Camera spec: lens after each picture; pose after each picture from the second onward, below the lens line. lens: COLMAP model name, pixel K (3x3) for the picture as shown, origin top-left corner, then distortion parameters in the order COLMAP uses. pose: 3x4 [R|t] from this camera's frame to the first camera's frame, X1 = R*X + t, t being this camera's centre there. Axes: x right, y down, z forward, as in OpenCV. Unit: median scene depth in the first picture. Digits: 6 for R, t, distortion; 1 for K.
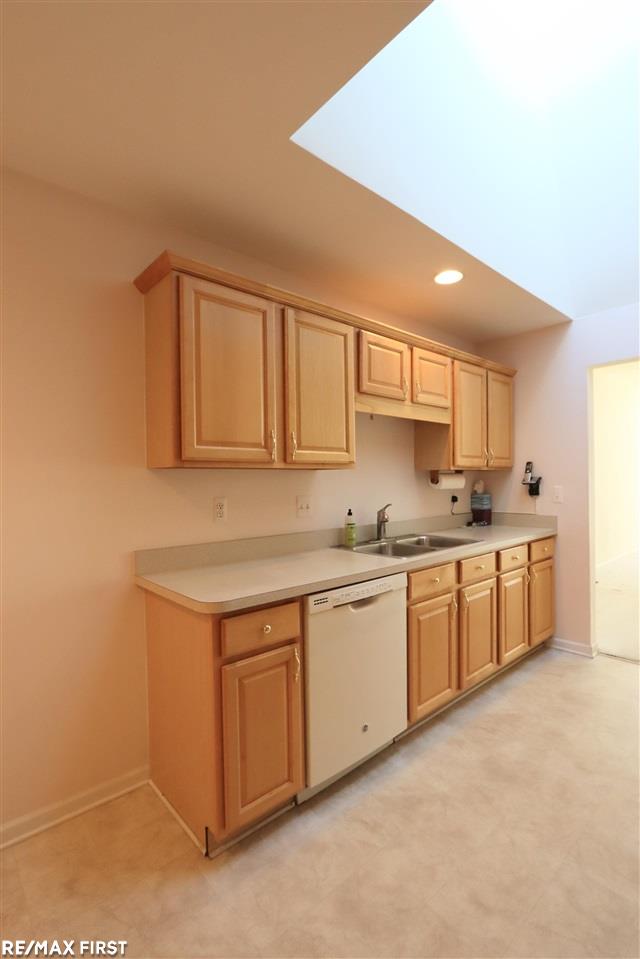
lens RADIAL K [[441.1, 0, 330.3], [0, 441.1, 483.2], [0, 0, 1]] dist [-0.019251, 0.000979]
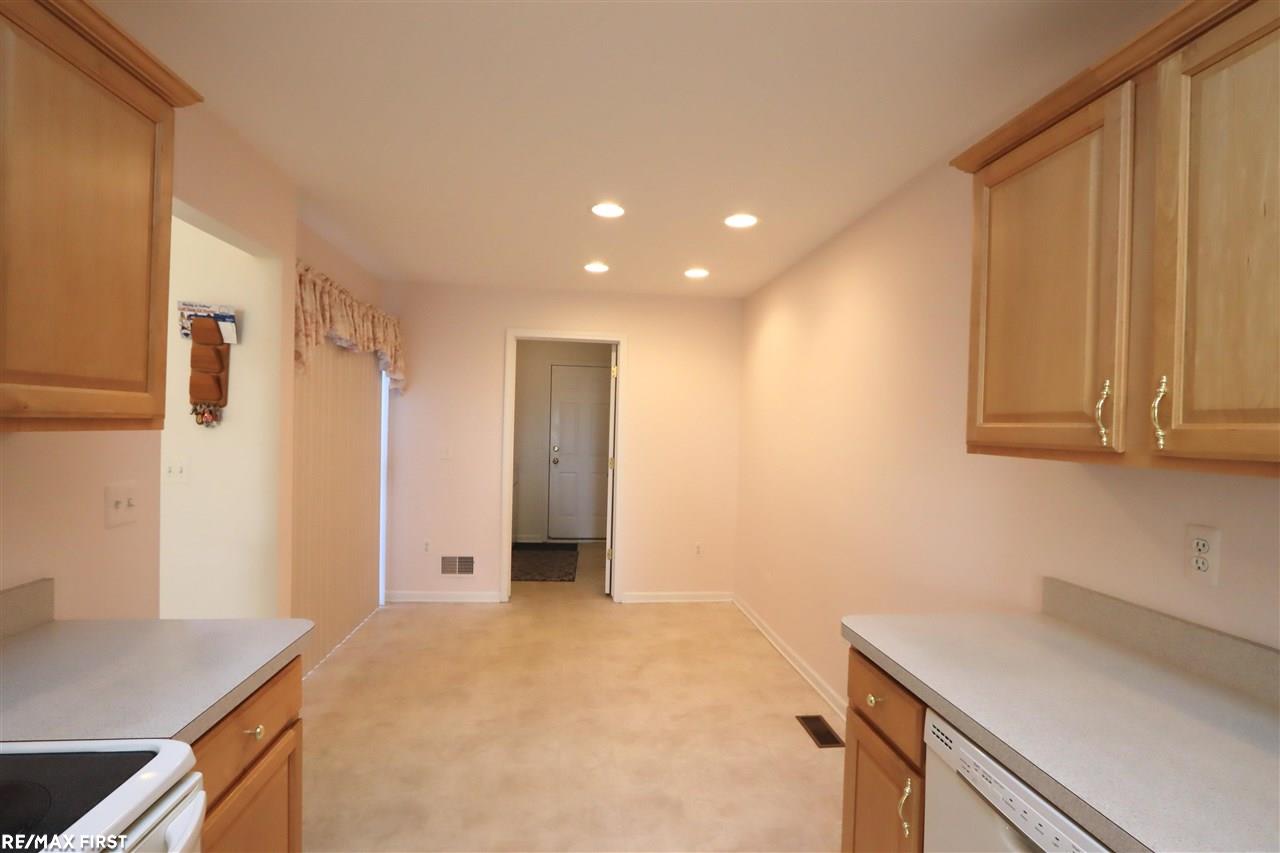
lens RADIAL K [[588.7, 0, 648.5], [0, 588.7, 425.9], [0, 0, 1]] dist [-0.019251, 0.000979]
pose [[-0.579780, 0.002369, -0.814770, 0.468851], [-0.024031, 0.999511, 0.020006, -0.057594], [0.814419, 0.031178, -0.579439, 0.734177]]
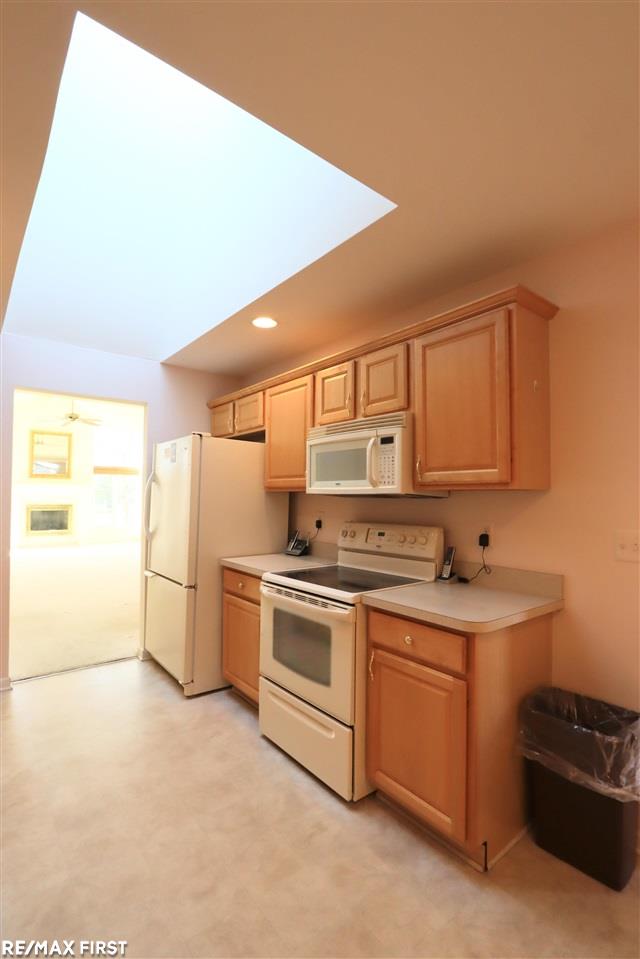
lens RADIAL K [[441.1, 0, 322.7], [0, 441.1, 483.4], [0, 0, 1]] dist [-0.019251, 0.000979]
pose [[0.057707, 0.049189, 0.997121, -0.396035], [-0.006168, 0.998784, -0.048914, -0.006737], [-0.998315, -0.003328, 0.057940, 0.323528]]
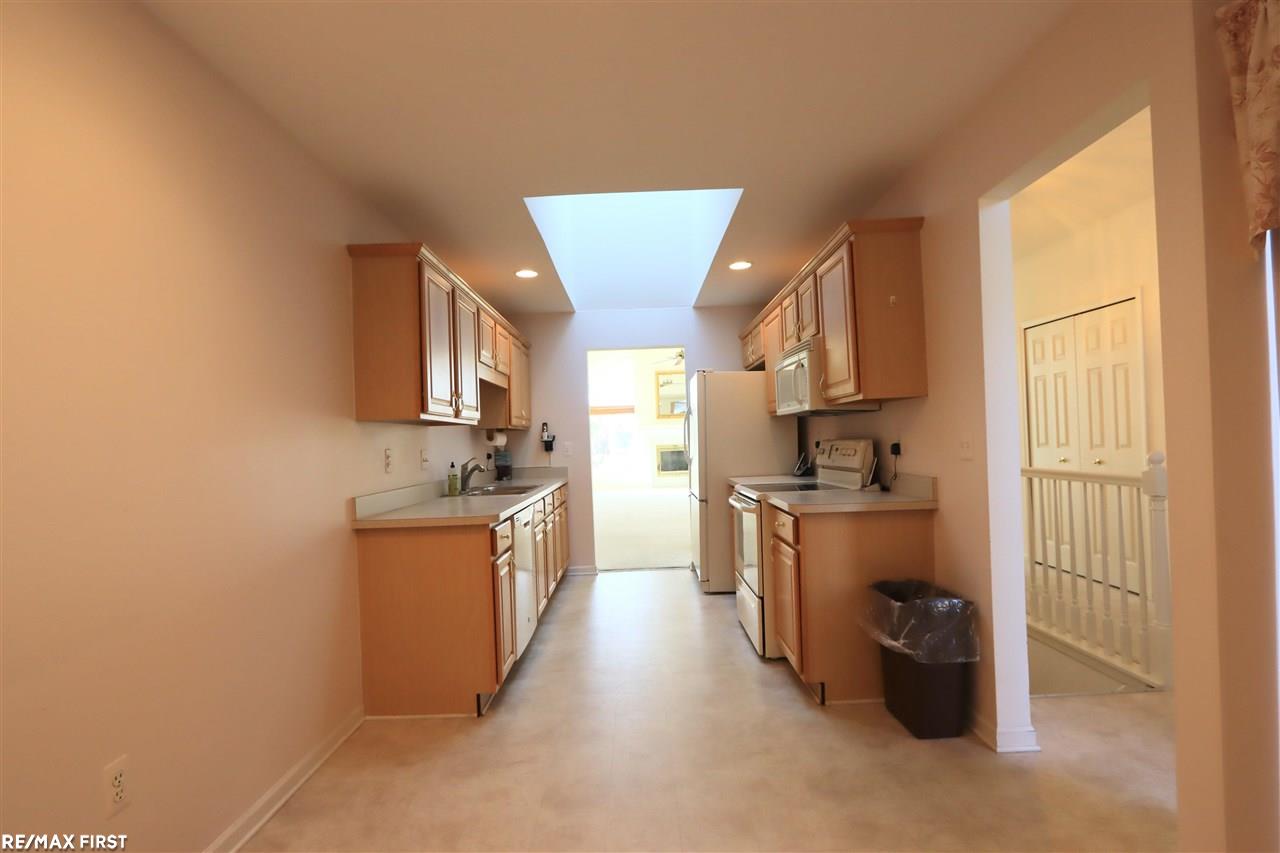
lens RADIAL K [[588.7, 0, 638.6], [0, 588.7, 428.1], [0, 0, 1]] dist [-0.019251, 0.000979]
pose [[0.671173, 0.005045, 0.741284, -0.731396], [0.032935, 0.998786, -0.036618, 0.042383], [-0.740569, 0.048991, 0.670192, -0.330625]]
